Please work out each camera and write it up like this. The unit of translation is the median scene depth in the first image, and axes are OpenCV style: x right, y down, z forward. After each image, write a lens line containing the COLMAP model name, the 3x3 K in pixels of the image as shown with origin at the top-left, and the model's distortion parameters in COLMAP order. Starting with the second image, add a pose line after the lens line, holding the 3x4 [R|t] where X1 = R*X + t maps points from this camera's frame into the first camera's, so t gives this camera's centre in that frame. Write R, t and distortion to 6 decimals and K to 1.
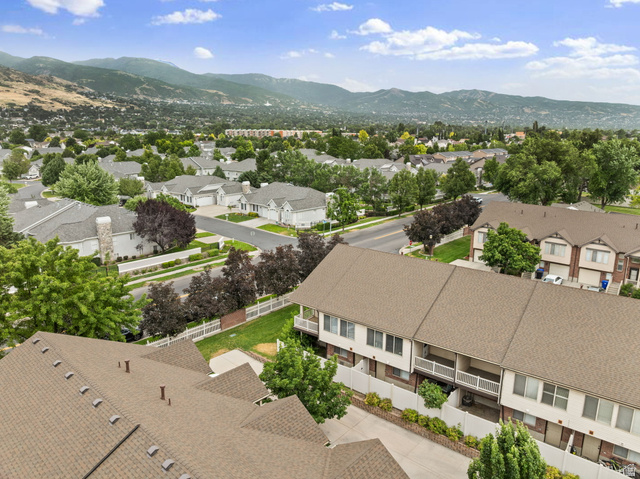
lens RADIAL K [[449.2, 0, 320.0], [0, 449.2, 239.5], [0, 0, 1]] dist [-0.034122, -0.001257]
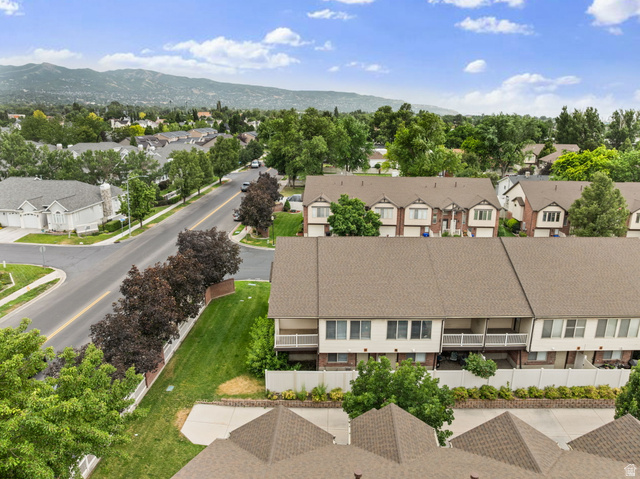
lens RADIAL K [[449.2, 0, 320.0], [0, 449.2, 239.5], [0, 0, 1]] dist [-0.034122, -0.001257]
pose [[0.774068, -0.167217, 0.610620, -0.316521], [0.142368, 0.985762, 0.089472, -0.038738], [-0.616887, 0.017675, 0.786853, 0.226246]]
